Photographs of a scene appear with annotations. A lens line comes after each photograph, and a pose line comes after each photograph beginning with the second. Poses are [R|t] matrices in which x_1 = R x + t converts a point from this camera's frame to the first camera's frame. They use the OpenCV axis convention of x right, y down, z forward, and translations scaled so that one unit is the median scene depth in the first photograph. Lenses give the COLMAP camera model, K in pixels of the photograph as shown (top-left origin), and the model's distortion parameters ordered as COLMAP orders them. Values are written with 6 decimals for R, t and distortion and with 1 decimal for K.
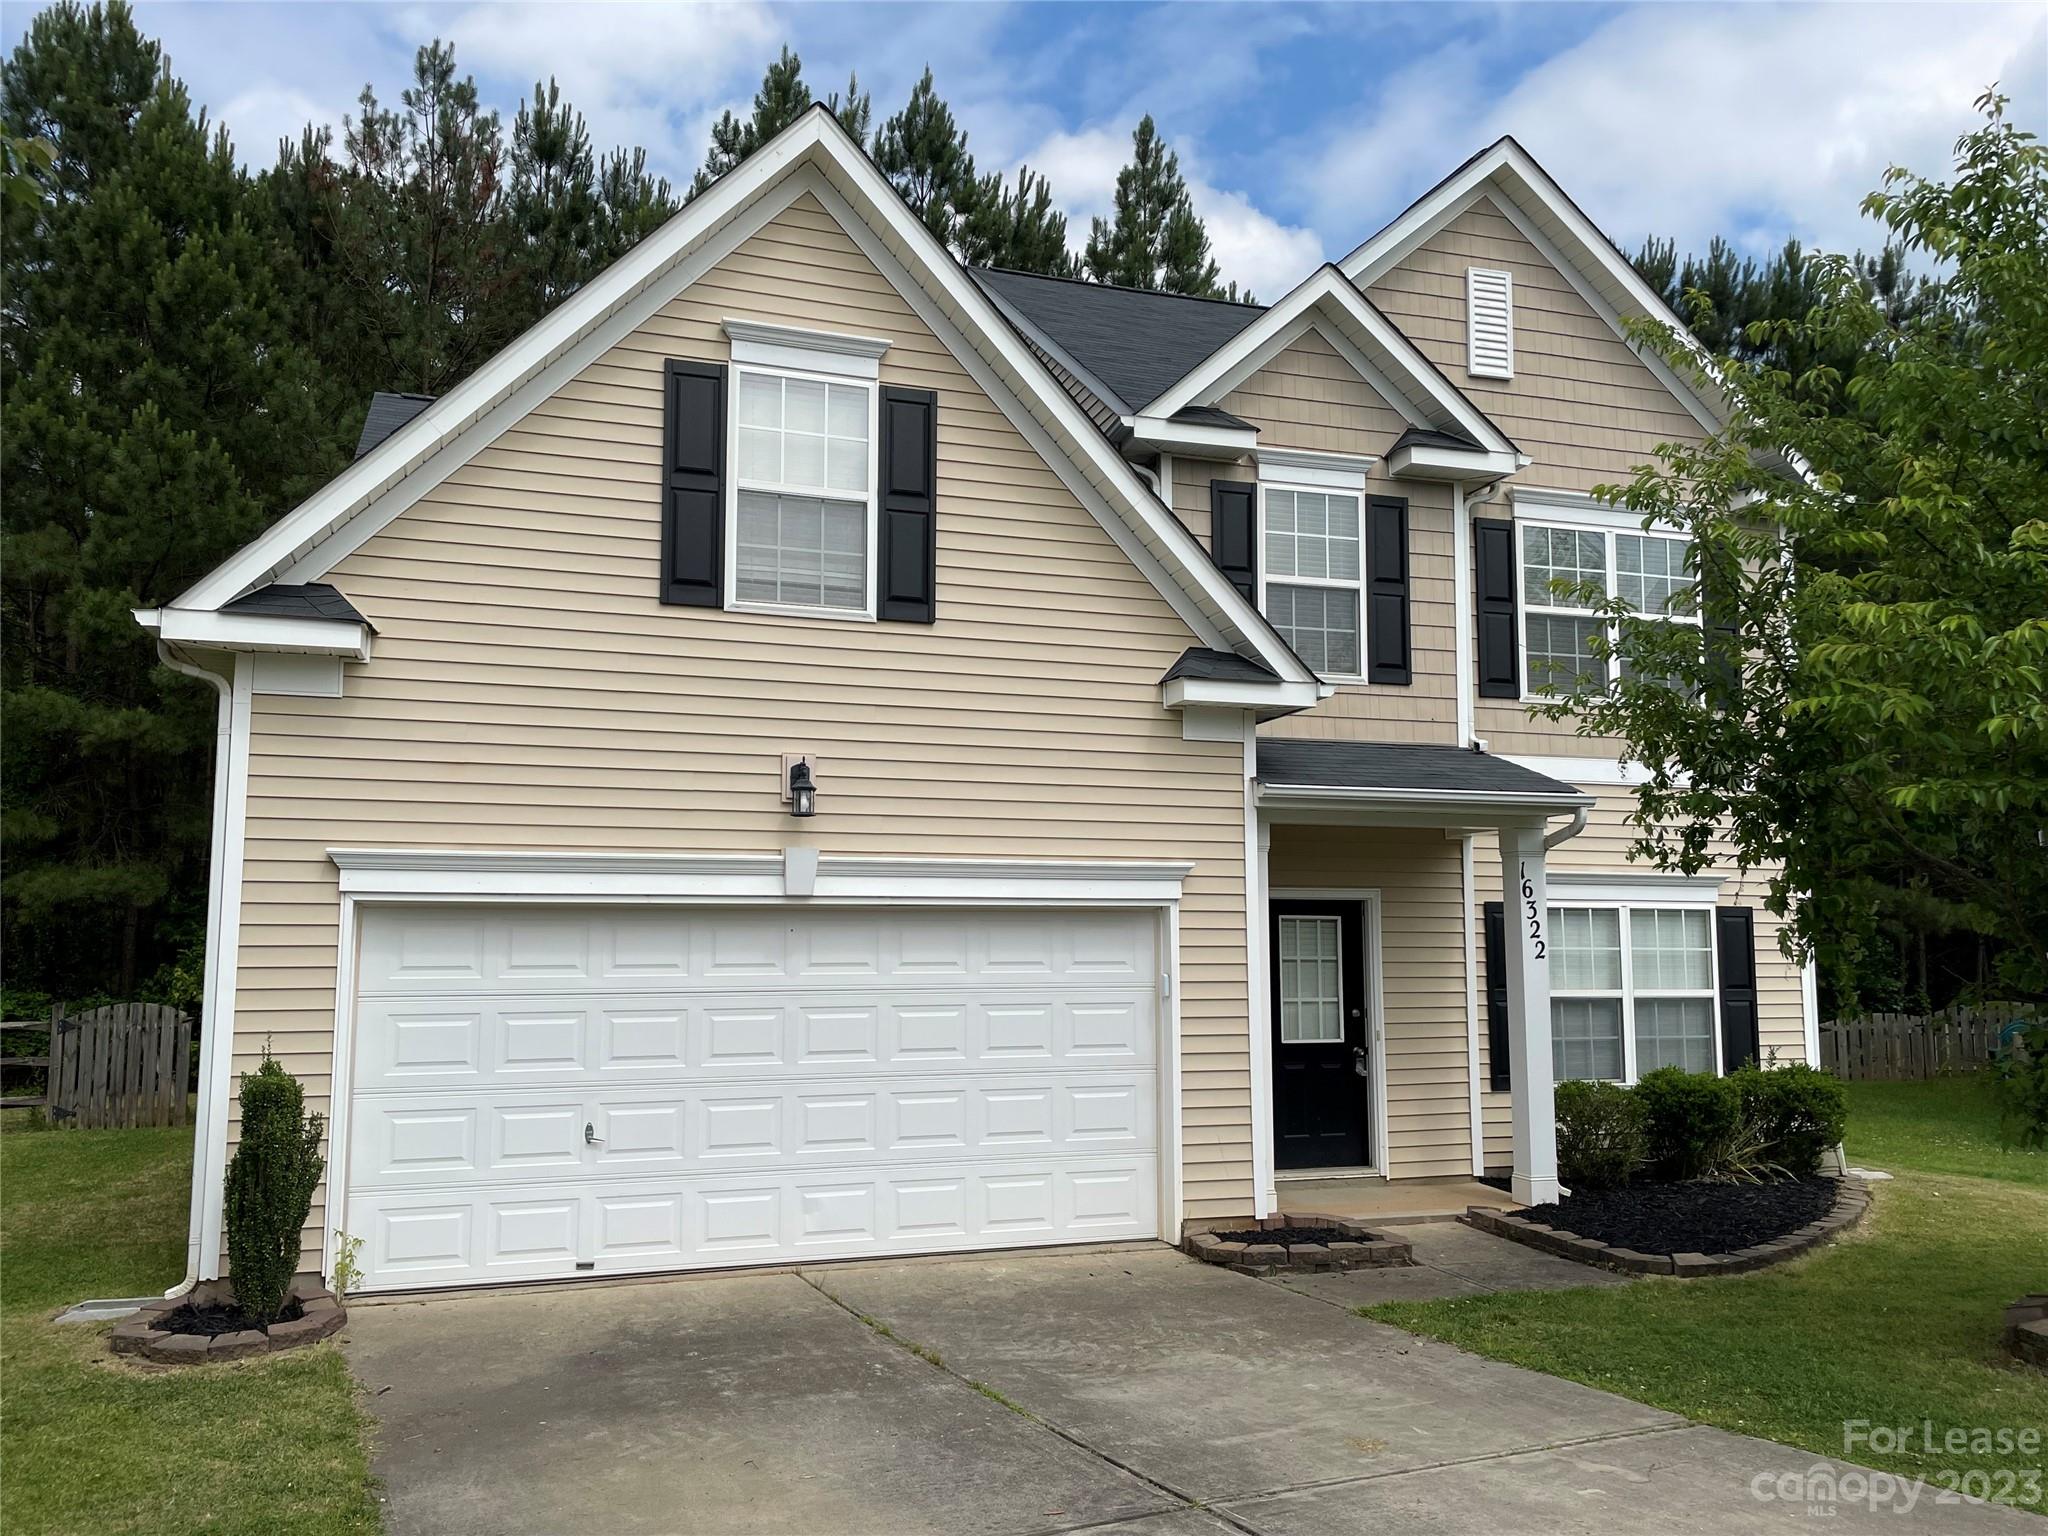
lens RADIAL K [[1538.7, 0, 1019.5], [0, 1538.7, 789.3], [0, 0, 1]] dist [0.075609, -0.091985]
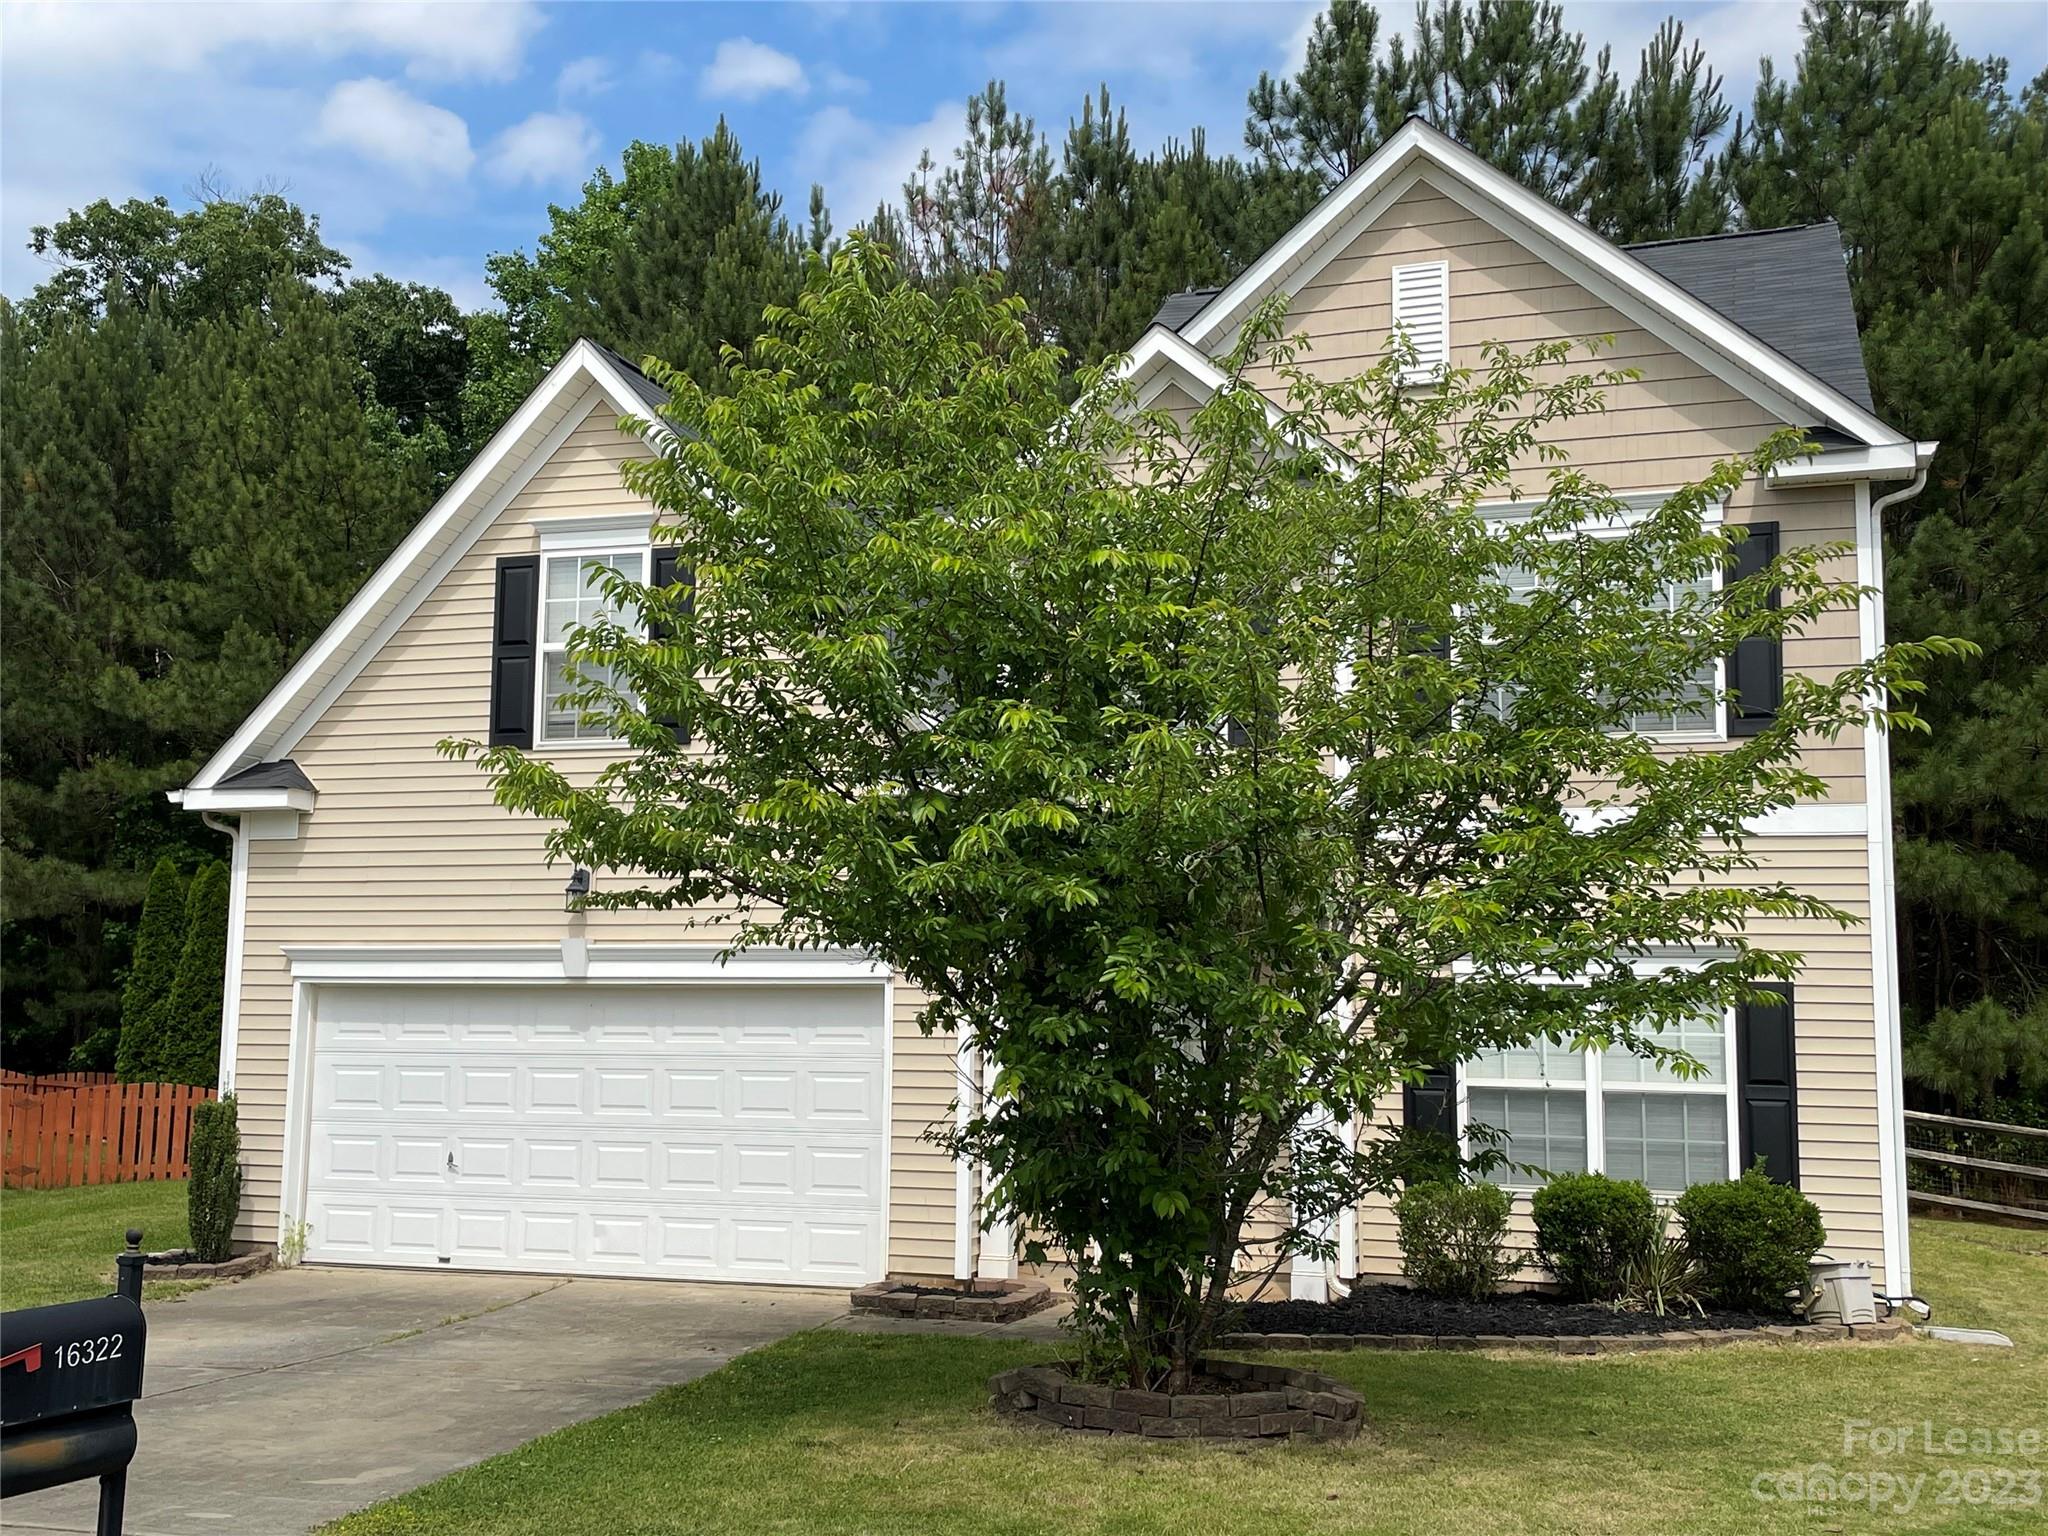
lens RADIAL K [[2120.3, 0, 1028.8], [0, 2120.3, 770.6], [0, 0, 1]] dist [0.077933, 0.000000]
pose [[0.801766, -0.059609, -0.594657, 1.169710], [0.049390, 0.998219, -0.033470, -0.021616], [0.595593, -0.002535, 0.803282, -0.155907]]
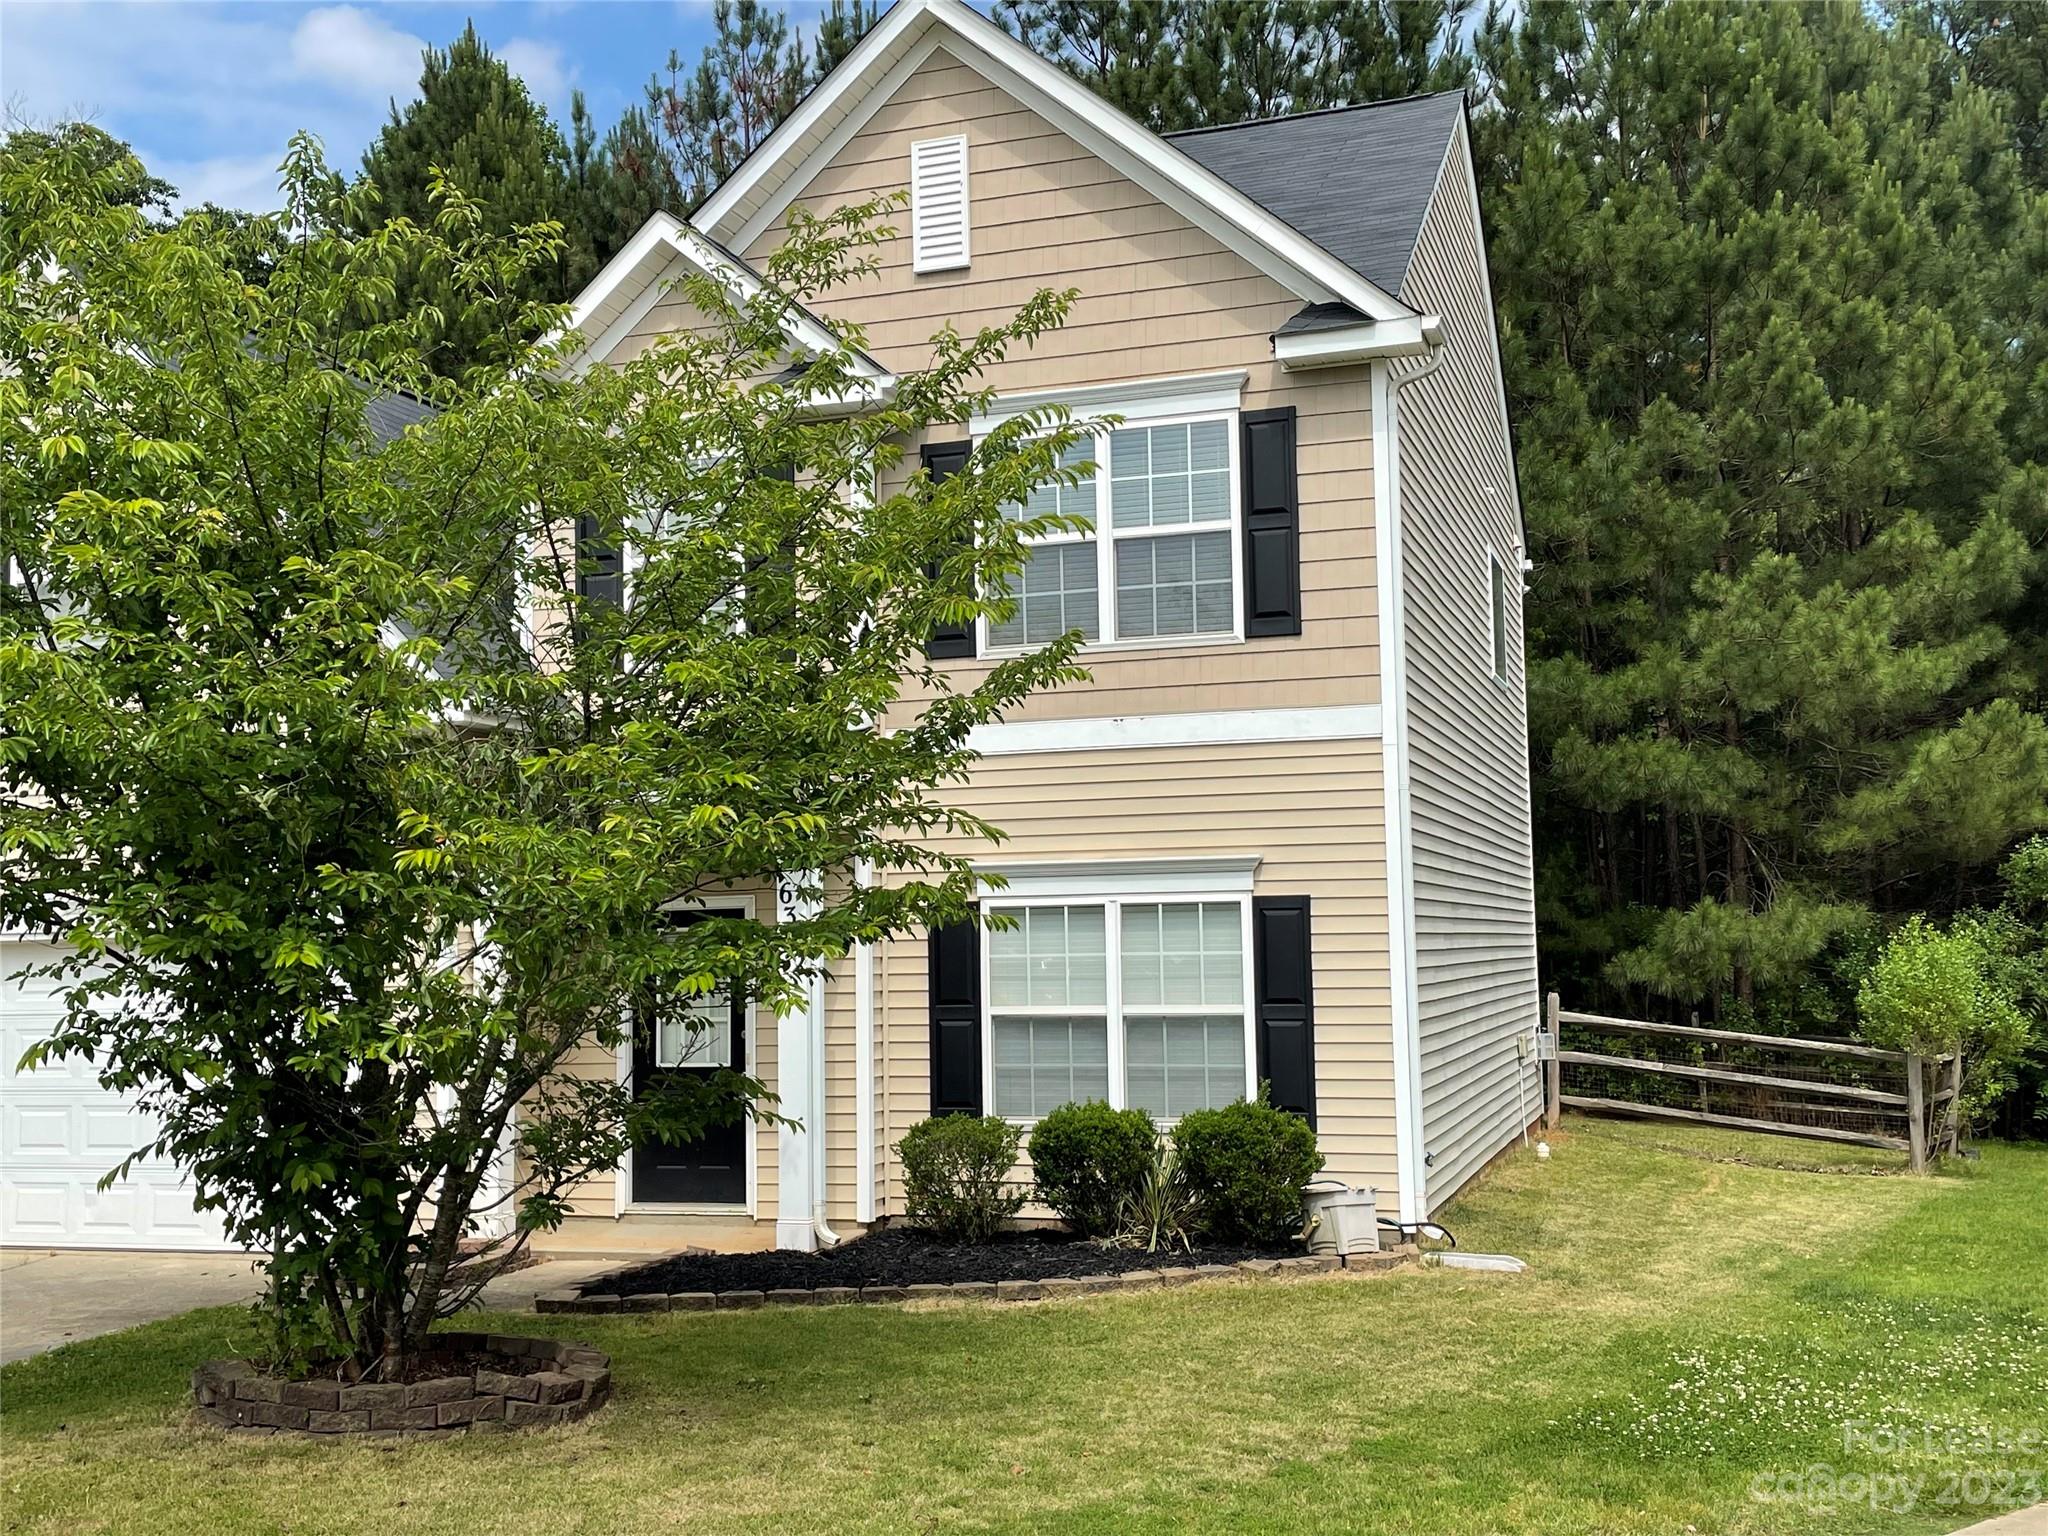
lens RADIAL K [[2120.3, 0, 1015.2], [0, 2120.3, 755.3], [0, 0, 1]] dist [0.077933, 0.000000]
pose [[0.797350, -0.066393, -0.599855, 1.395111], [0.079736, 0.996807, -0.004341, 0.001464], [0.598227, -0.044369, 0.800097, 0.137885]]
